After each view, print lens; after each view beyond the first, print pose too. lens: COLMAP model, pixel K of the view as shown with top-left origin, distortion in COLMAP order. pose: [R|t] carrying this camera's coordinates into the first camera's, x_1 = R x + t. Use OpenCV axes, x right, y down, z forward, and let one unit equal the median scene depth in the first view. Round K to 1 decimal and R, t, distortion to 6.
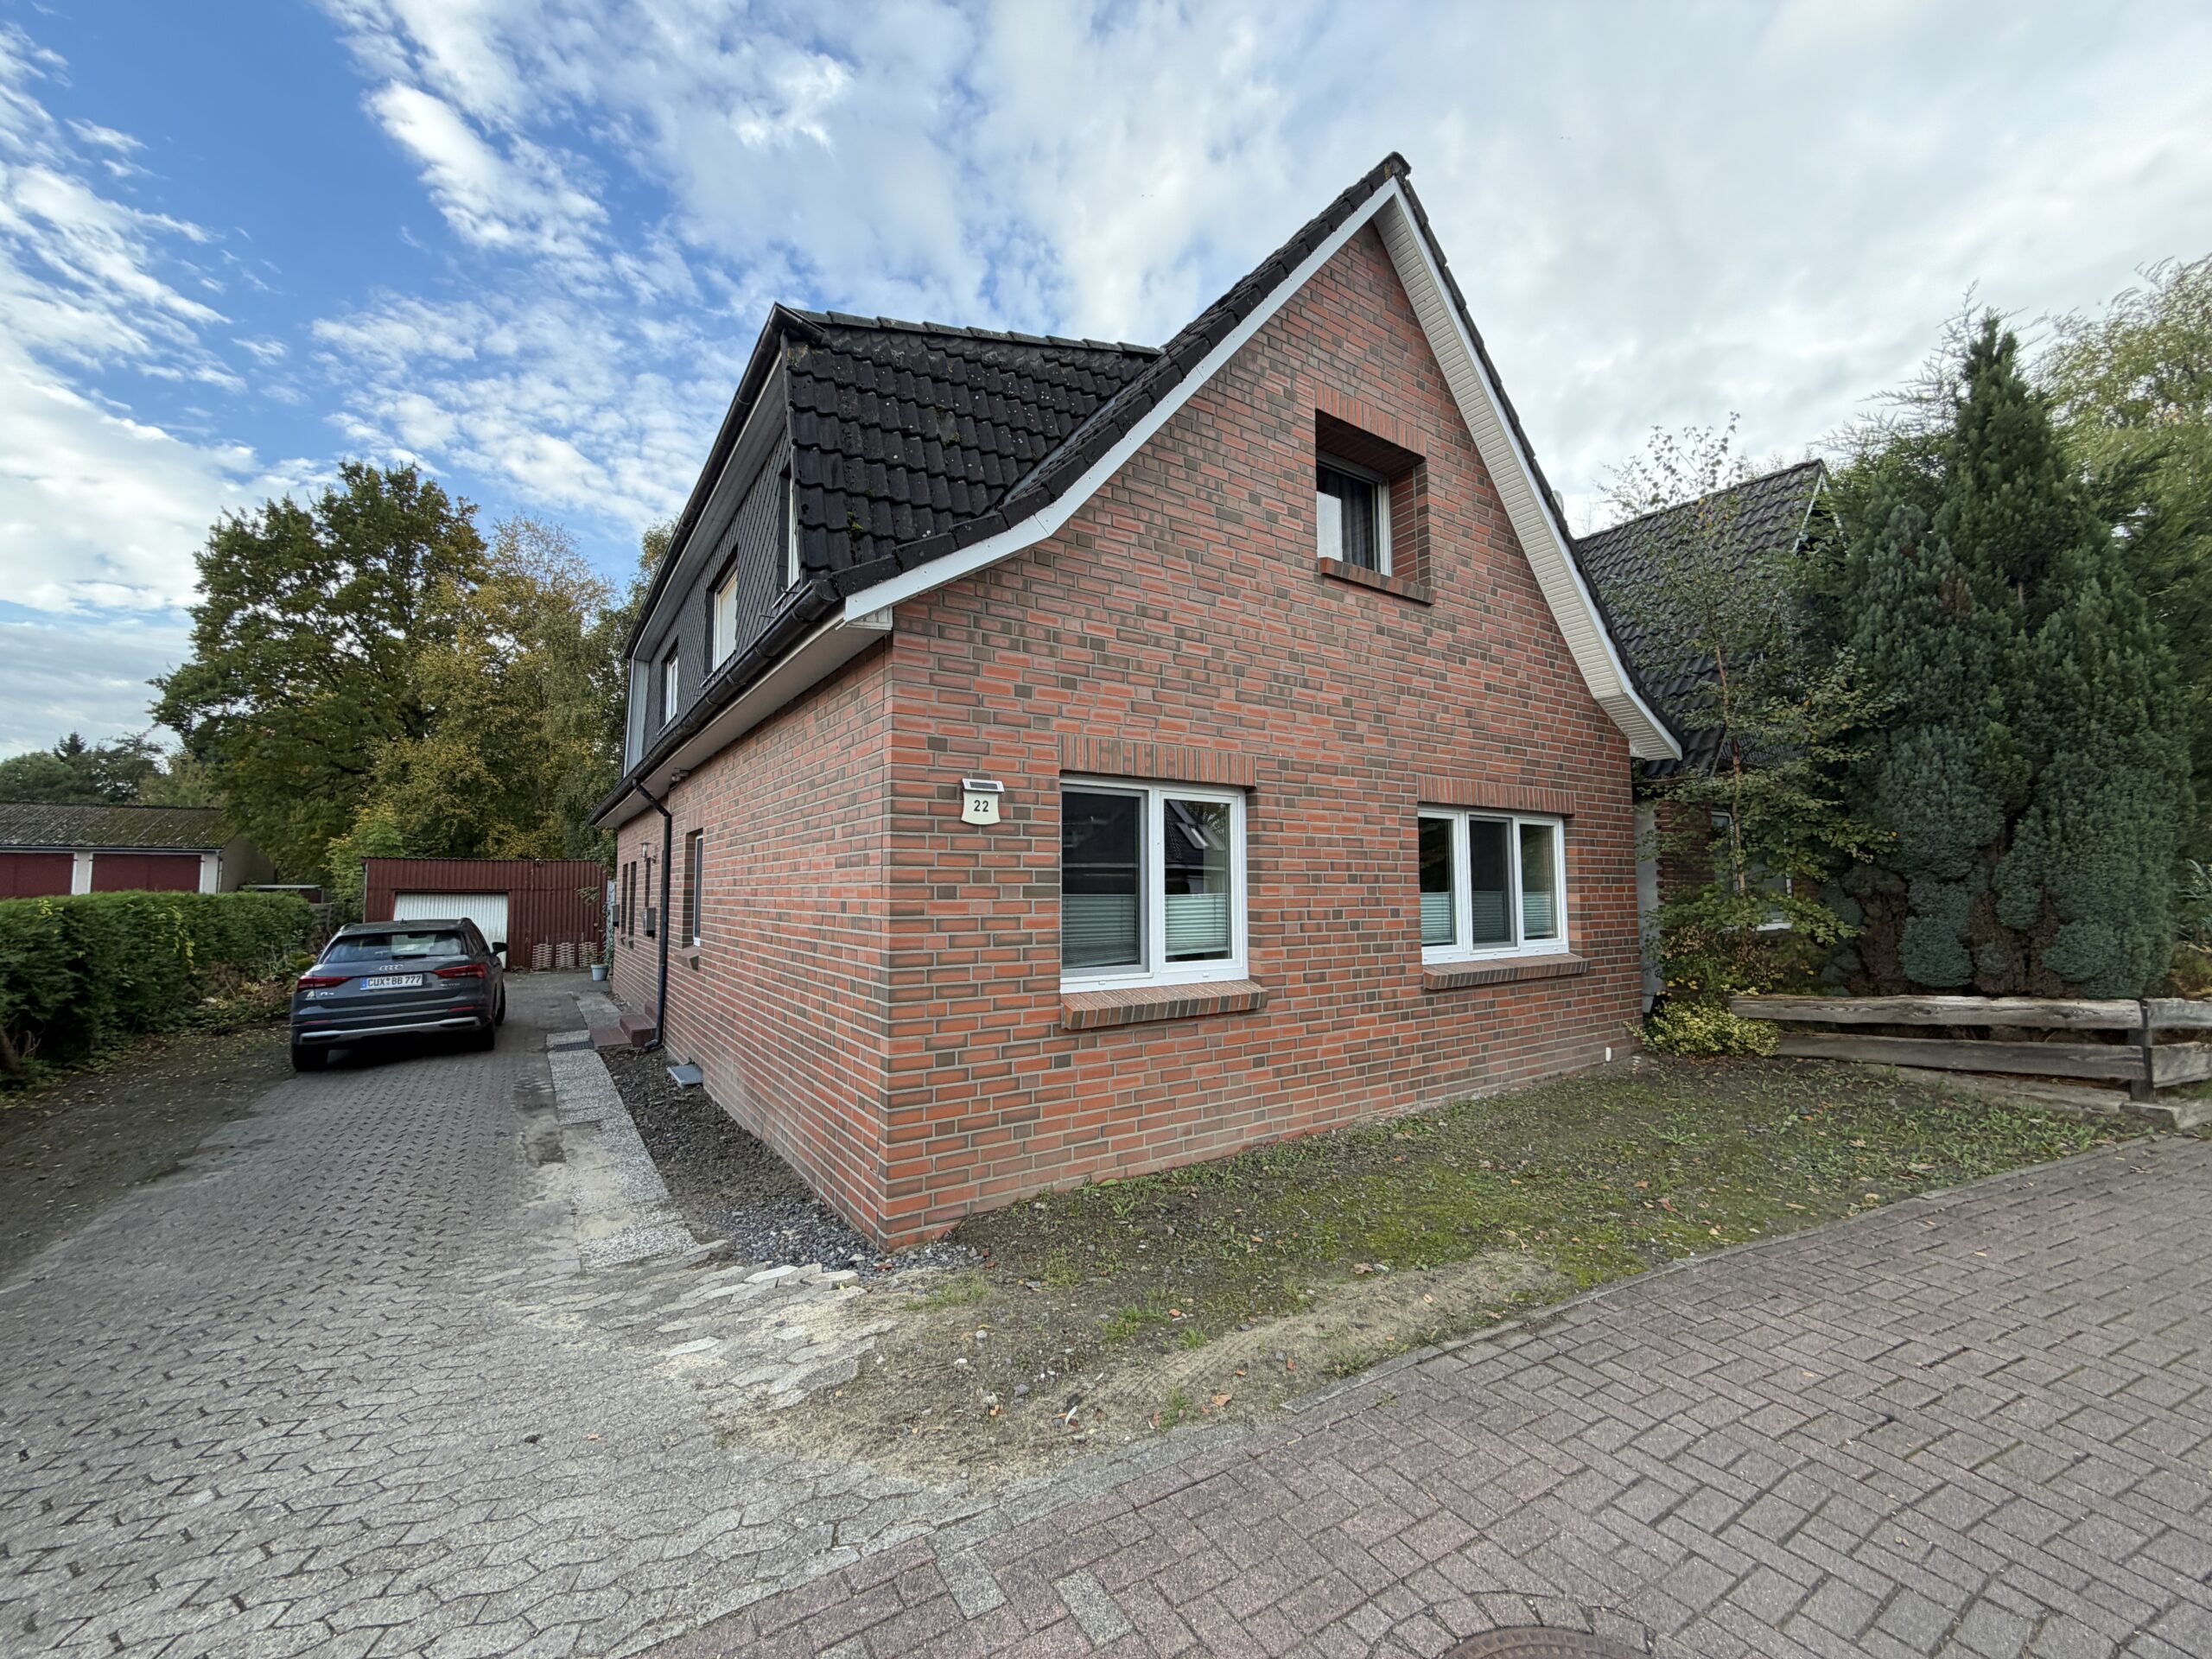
lens RADIAL K [[880.0, 0, 1098.7], [0, 880.0, 823.1], [0, 0, 1]] dist [-0.000186, -0.000370]
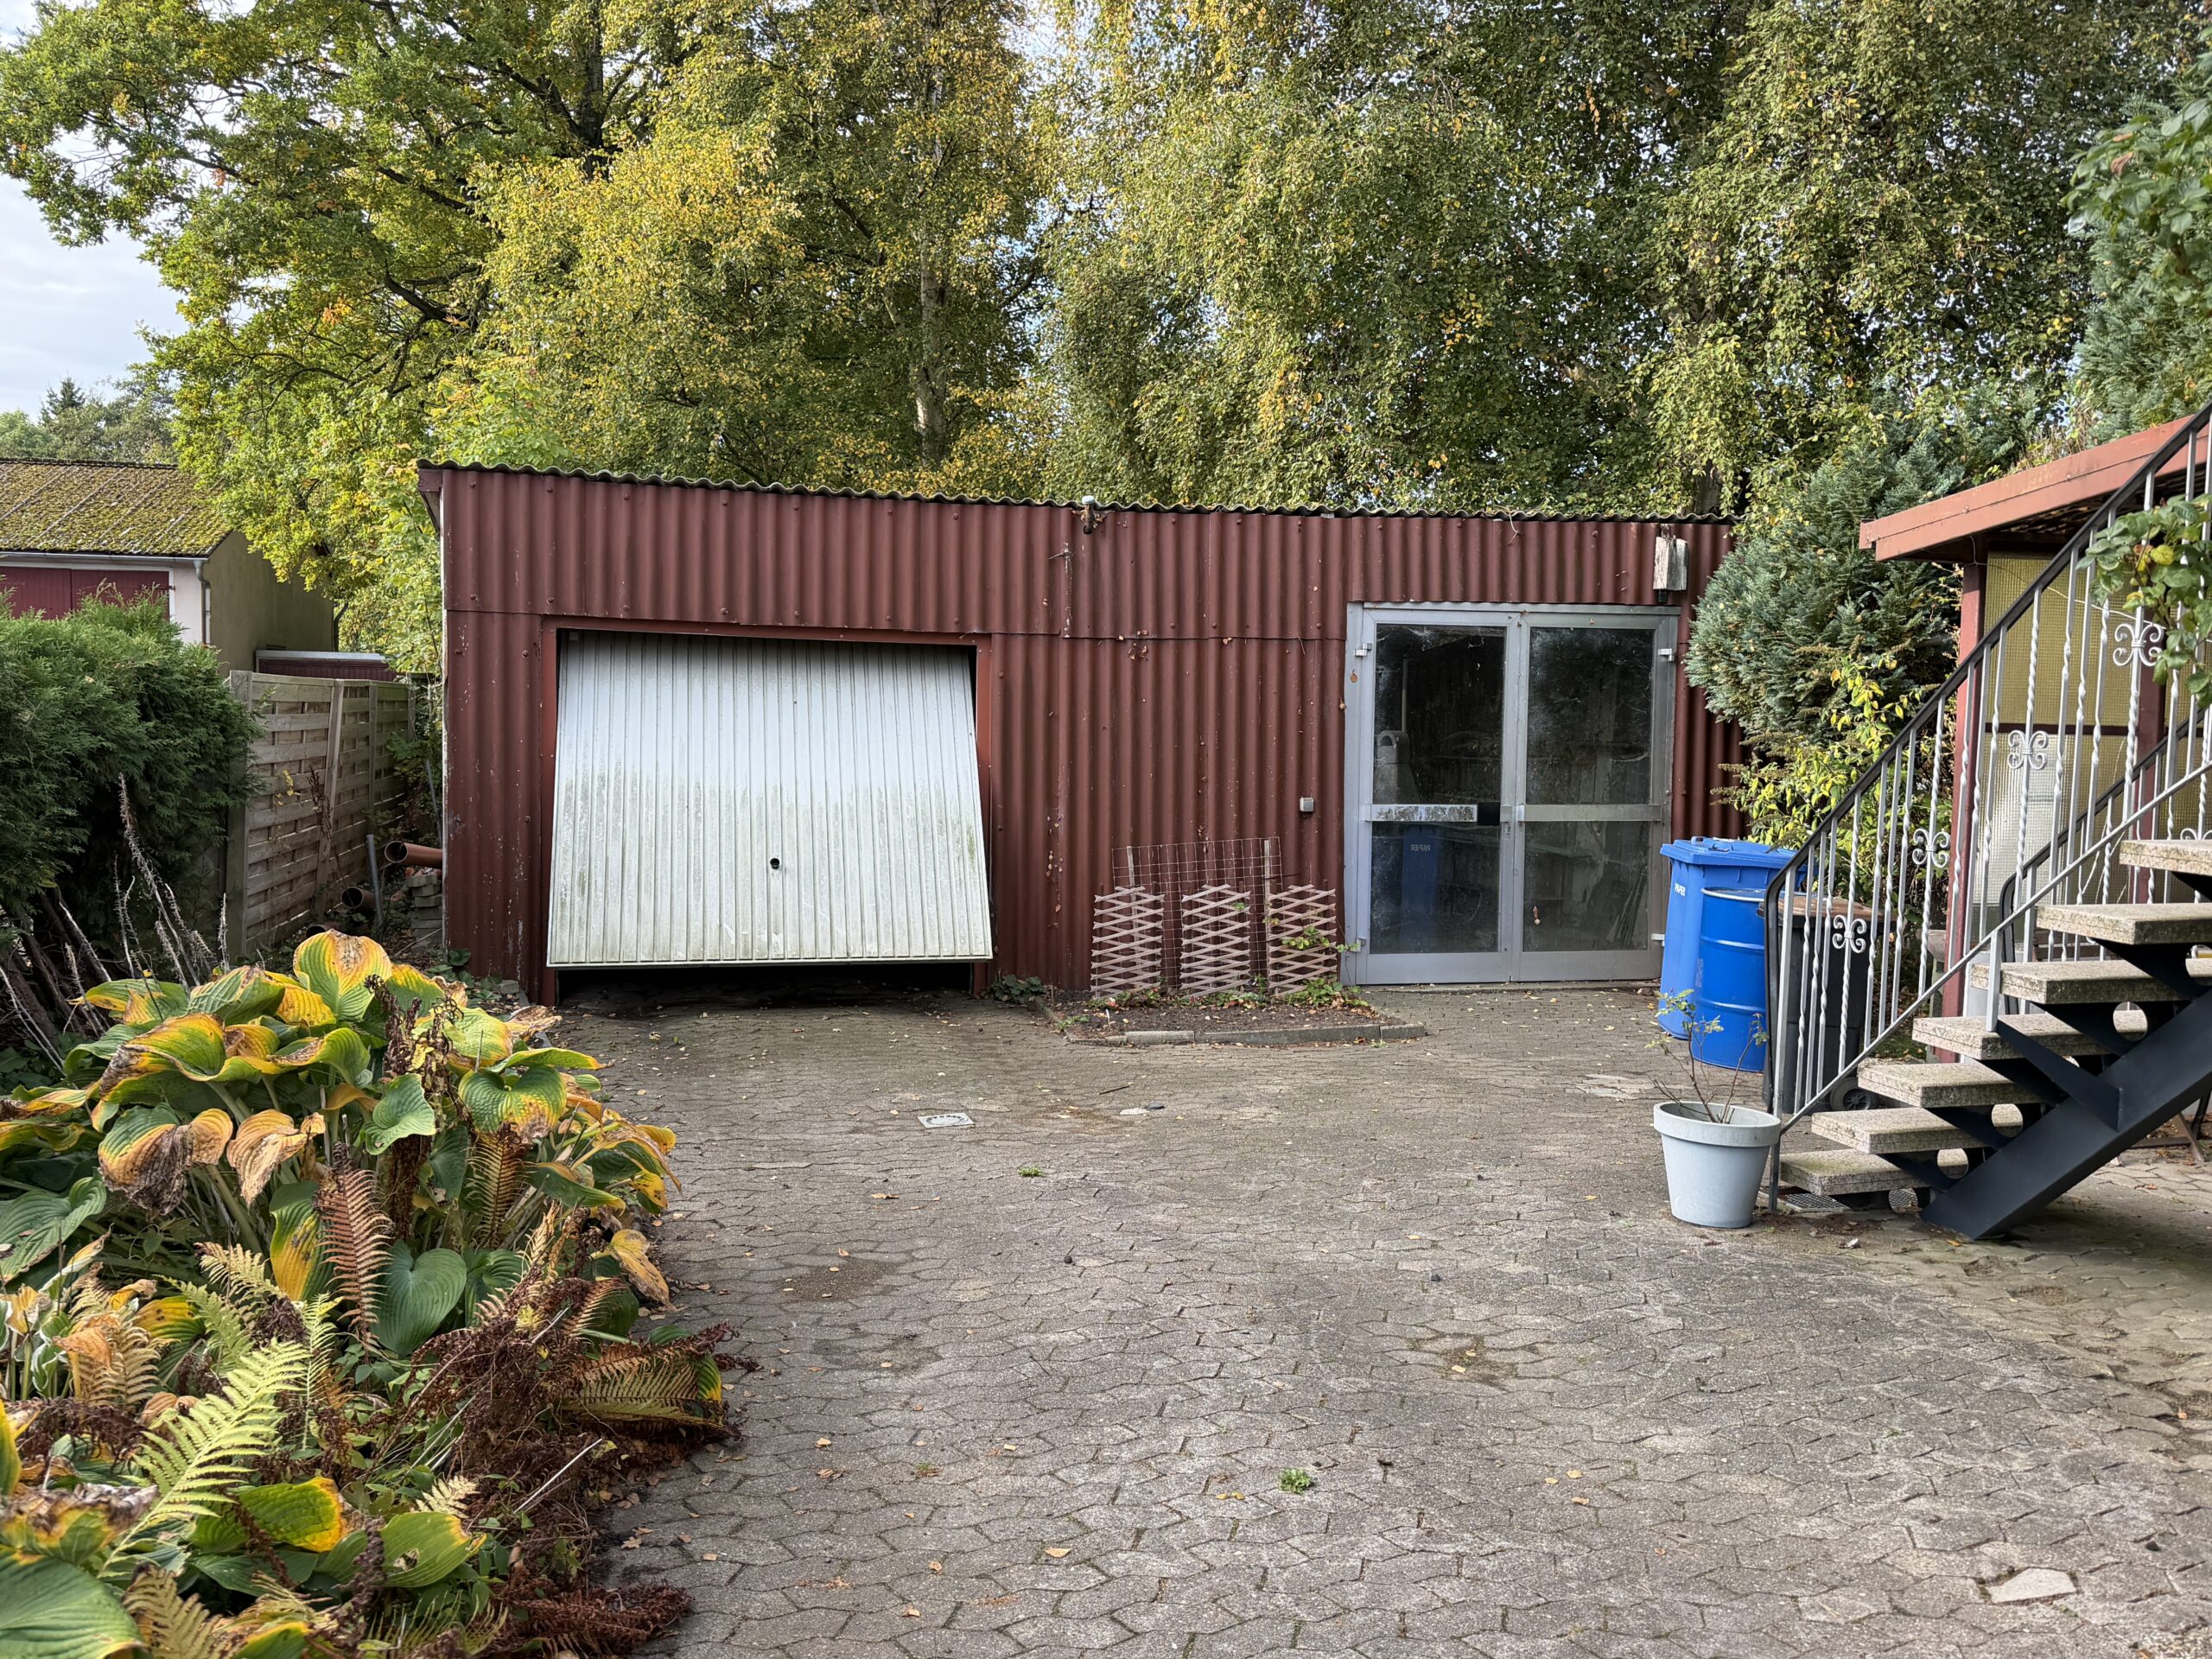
lens RADIAL K [[1793.5, 0, 1106.0], [0, 1793.5, 829.5], [0, 0, 1]] dist [0.179373, -0.404143]
pose [[0.927519, 0.044460, -0.371122, -1.629290], [0.011216, 0.989143, 0.146529, 0.198792], [0.373607, -0.140071, 0.916950, 2.032570]]
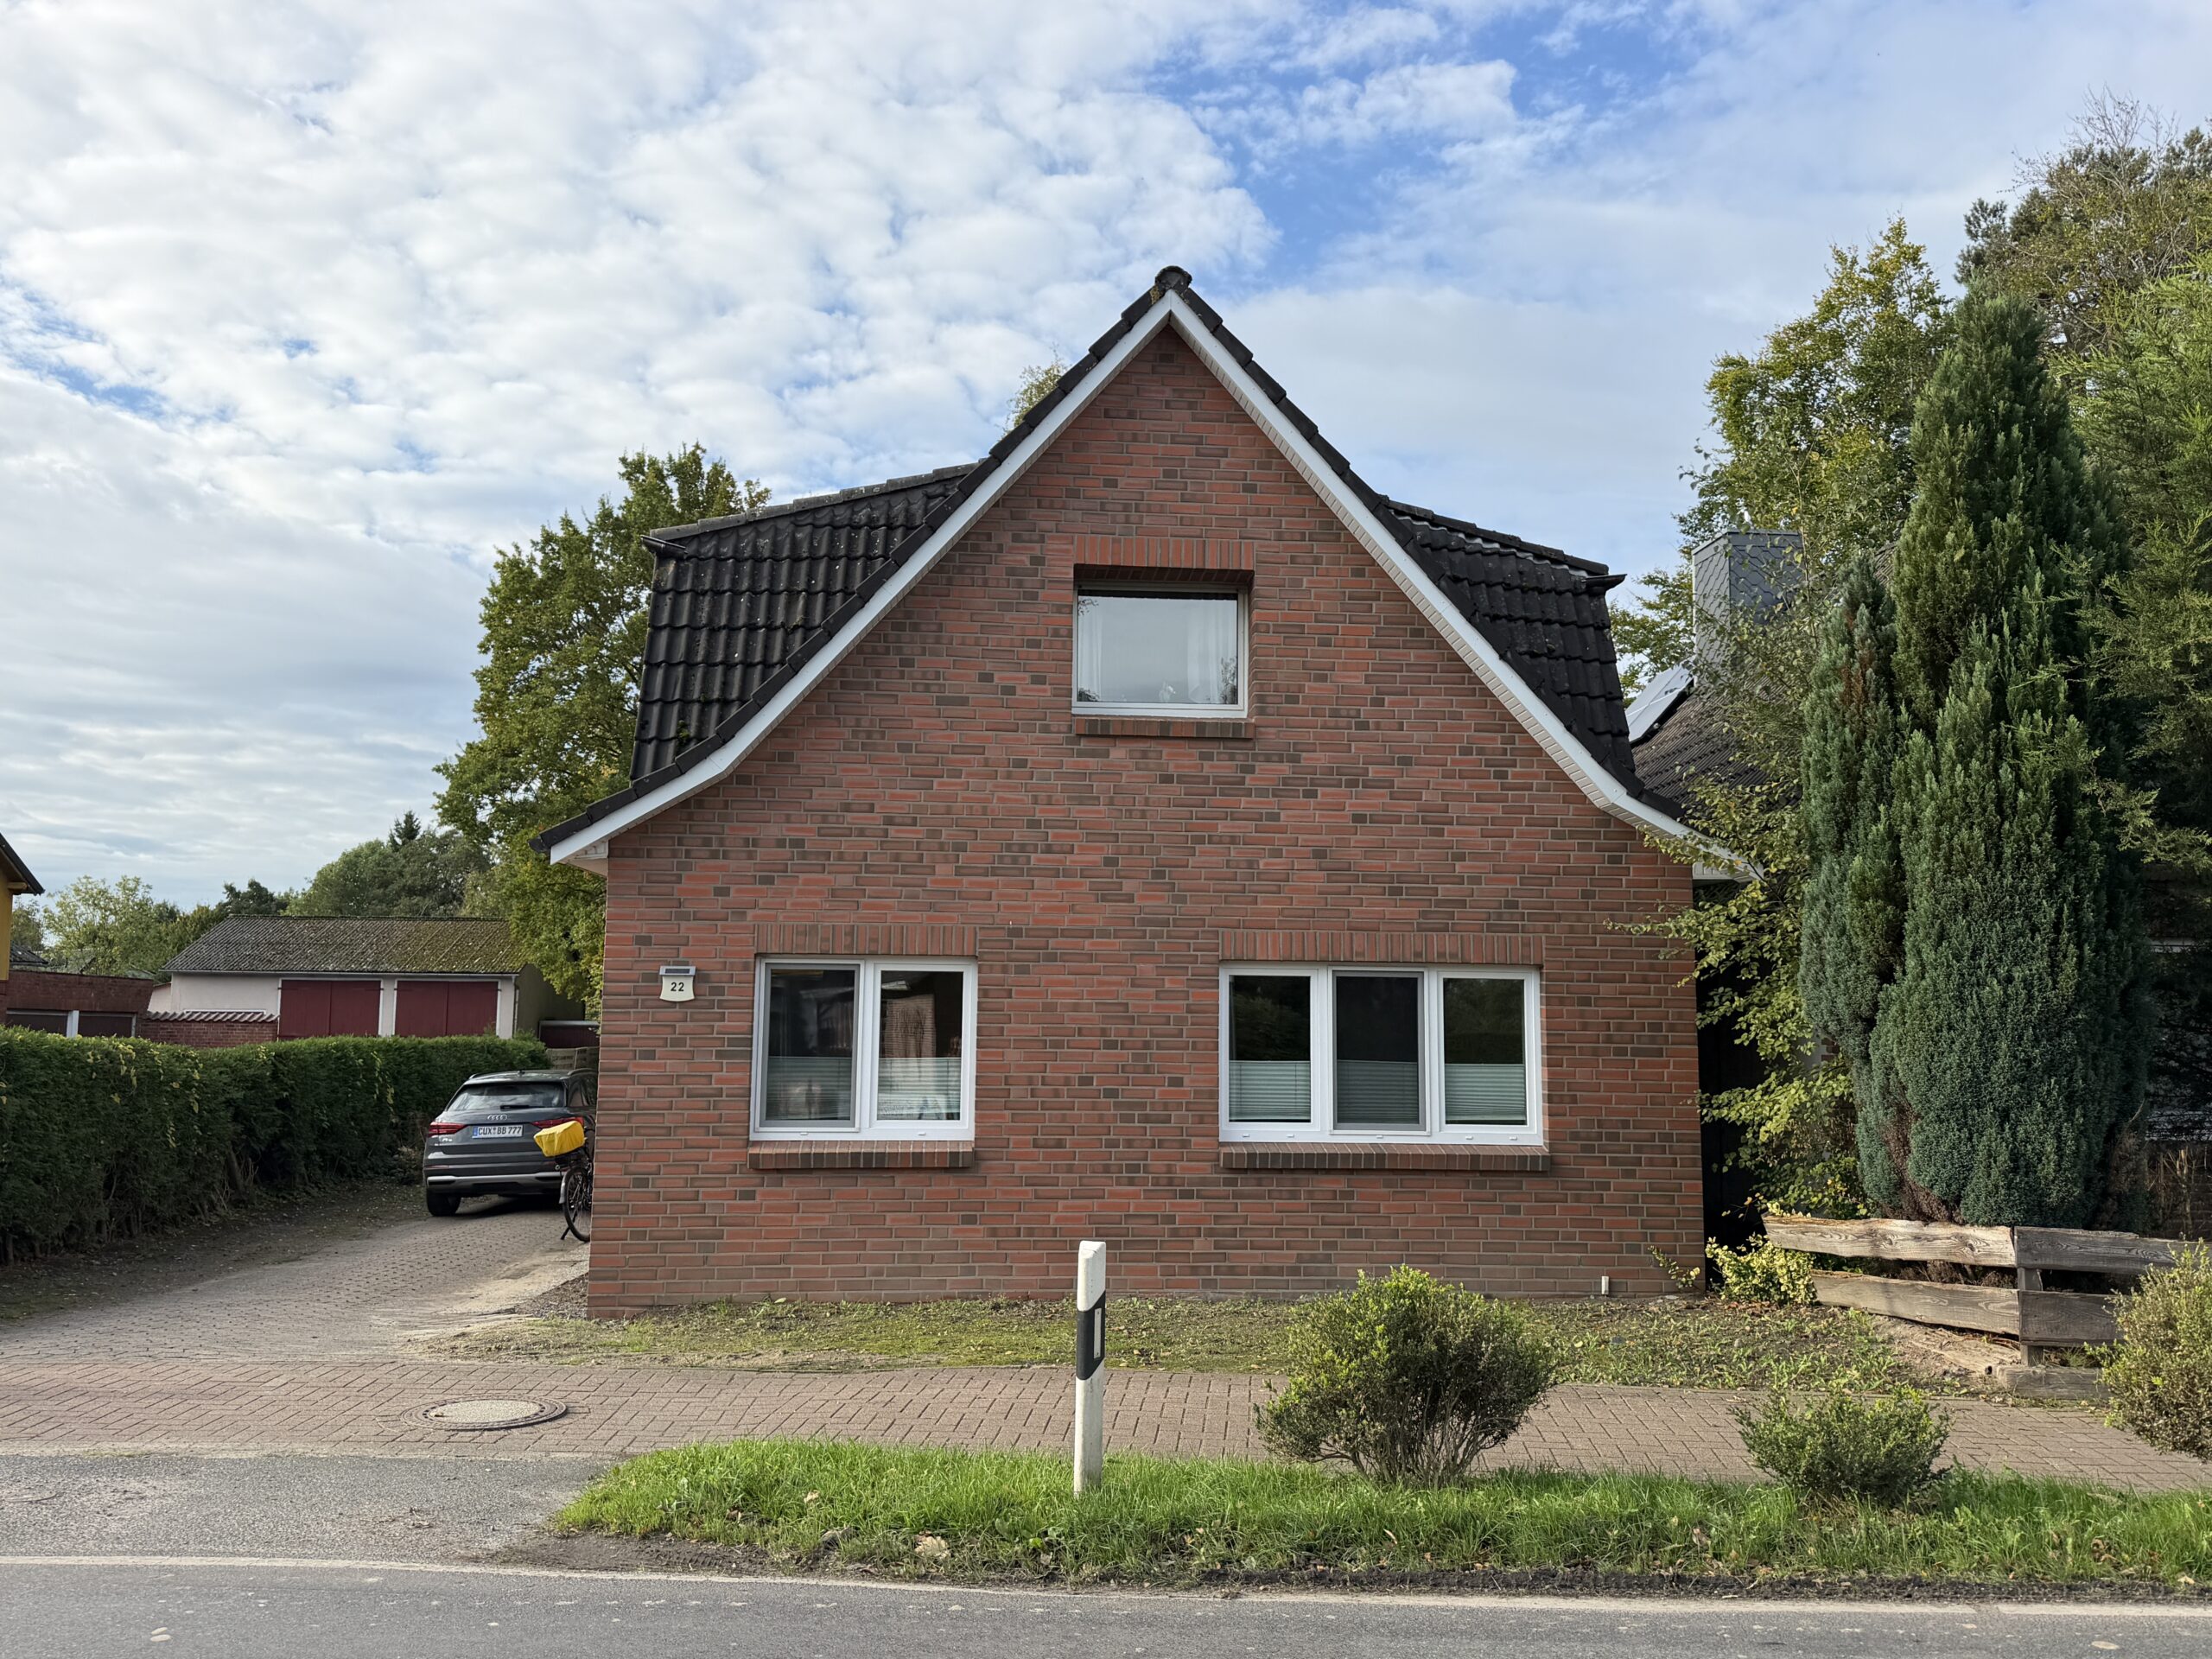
lens RADIAL K [[1793.5, 0, 1106.0], [0, 1793.5, 829.5], [0, 0, 1]] dist [0.179373, -0.404143]
pose [[0.871880, -0.041760, -0.487936, 1.254134], [0.023915, 0.998800, -0.042749, -0.088448], [0.489136, 0.025603, 0.871832, -0.734556]]
